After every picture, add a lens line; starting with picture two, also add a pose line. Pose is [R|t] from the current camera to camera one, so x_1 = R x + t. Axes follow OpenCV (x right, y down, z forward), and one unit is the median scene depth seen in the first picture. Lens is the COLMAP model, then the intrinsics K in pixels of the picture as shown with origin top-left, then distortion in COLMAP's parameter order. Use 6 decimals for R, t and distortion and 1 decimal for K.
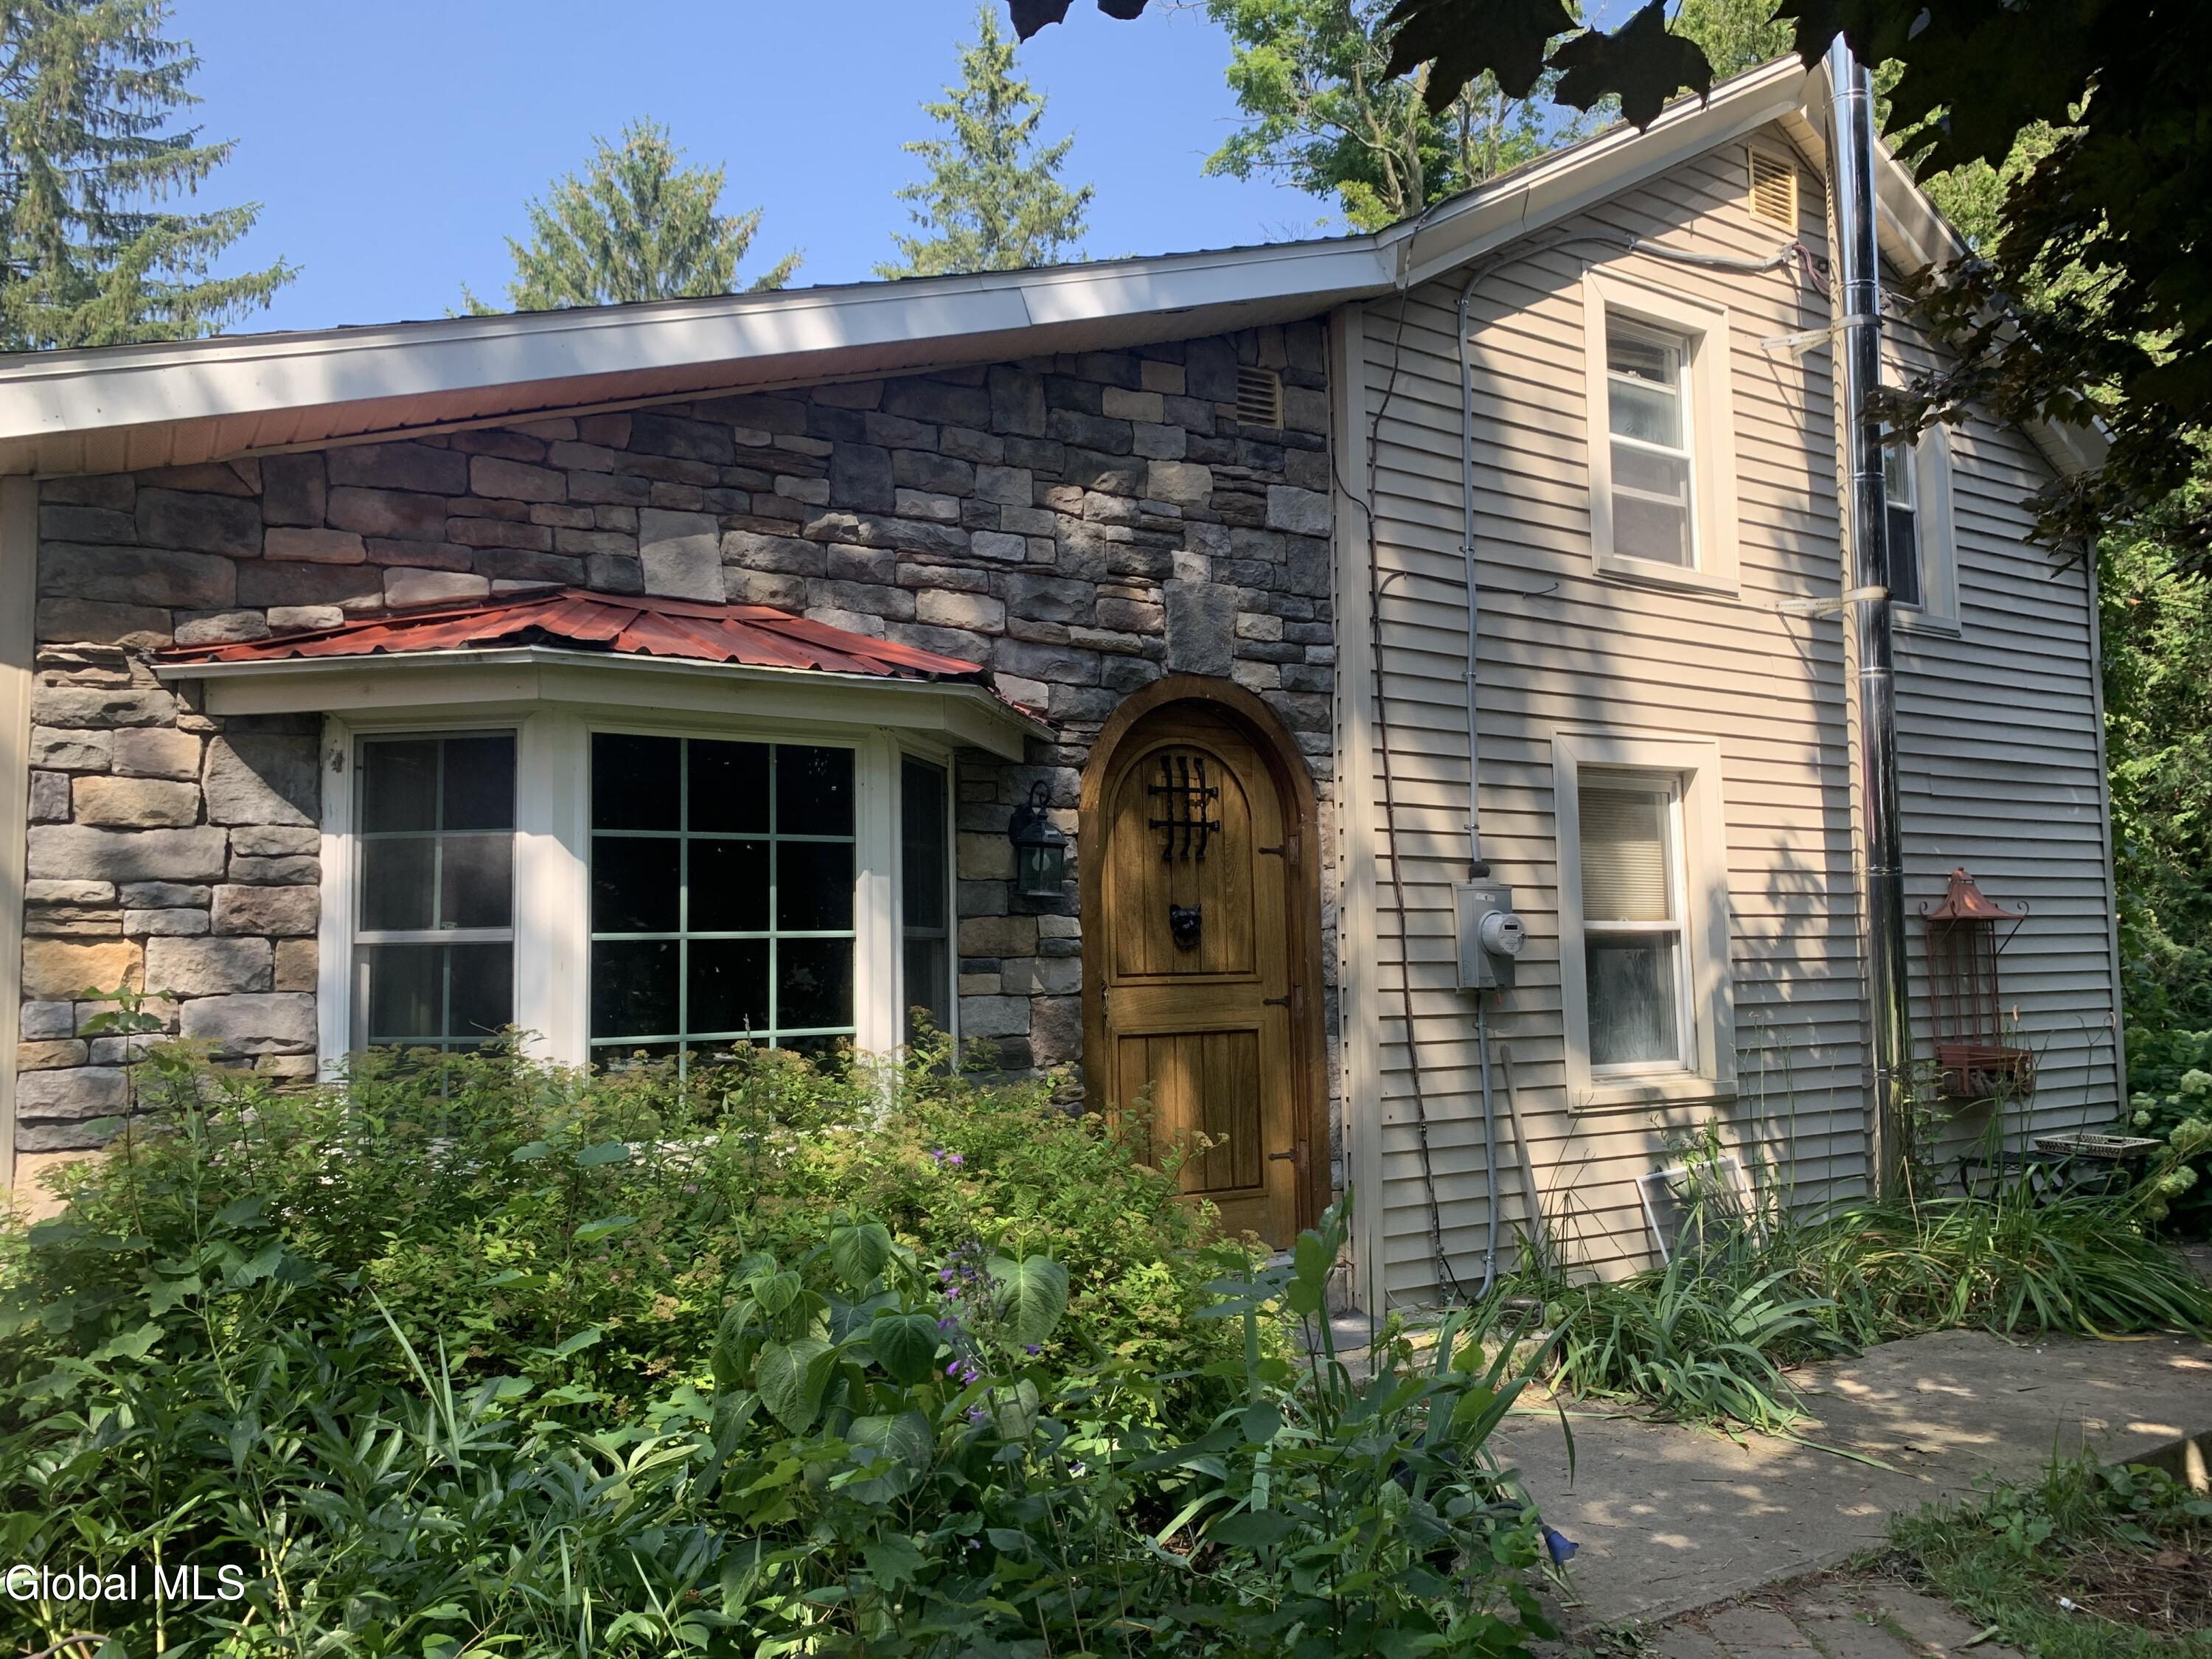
lens RADIAL K [[1695.7, 0, 1122.4], [0, 1695.7, 846.8], [0, 0, 1]] dist [0.062821, -0.077978]
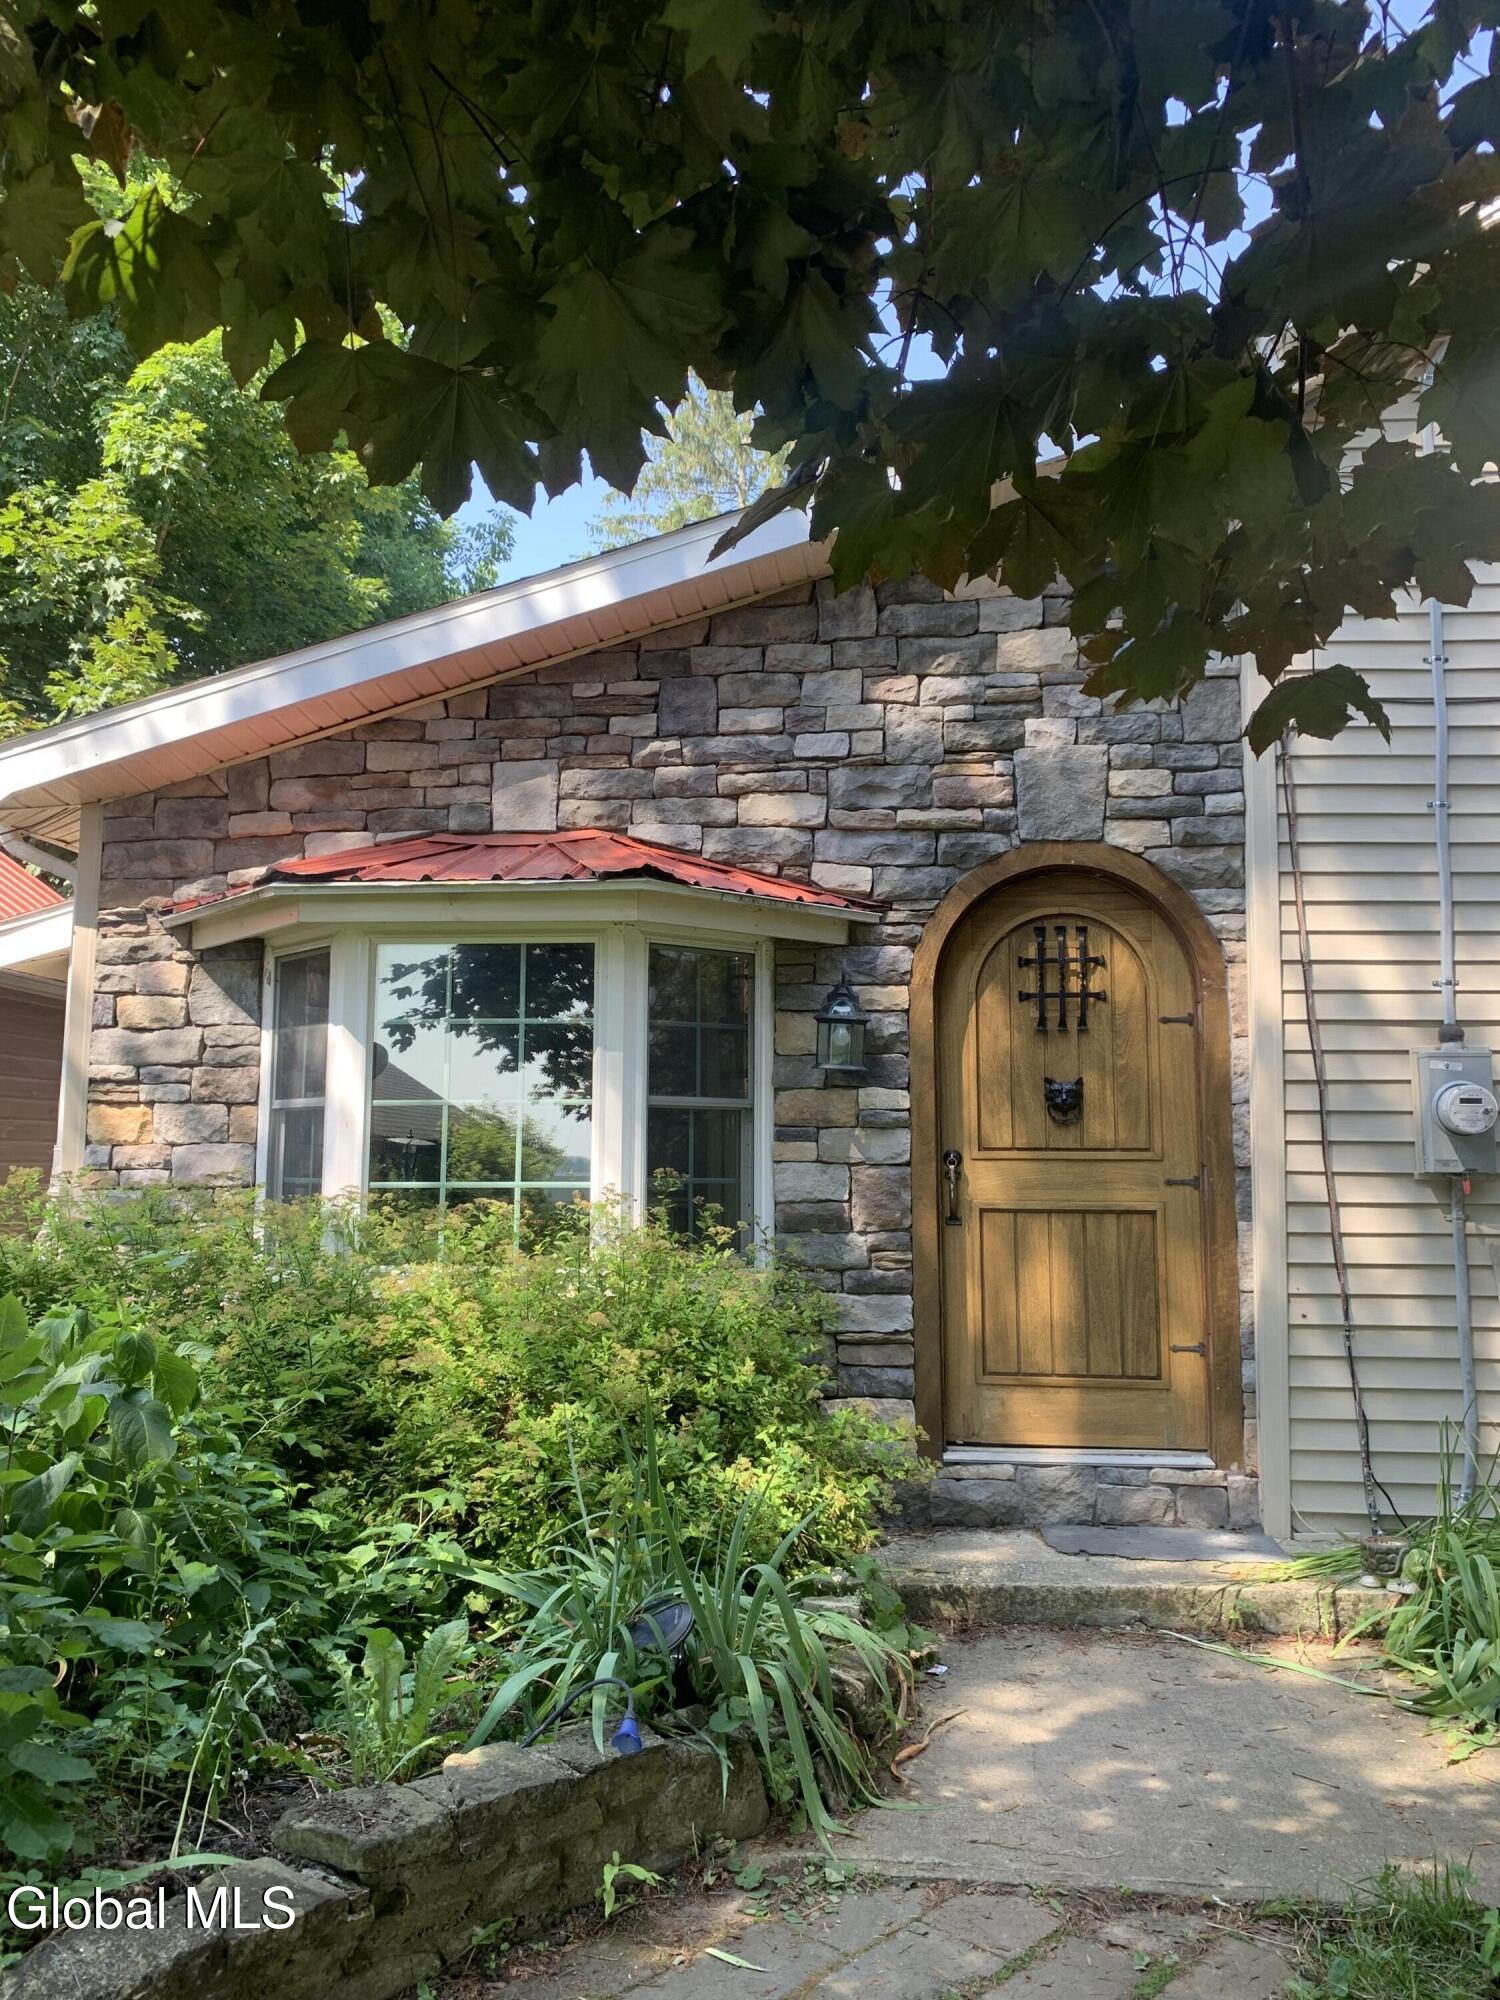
lens RADIAL K [[1533.2, 0, 728.5], [0, 1533.2, 1004.4], [0, 0, 1]] dist [0.062821, -0.077978]
pose [[0.774131, -0.043718, -0.631514, 0.493871], [0.024815, 0.998941, -0.038735, 0.023676], [0.632539, 0.014315, 0.774396, 0.212972]]
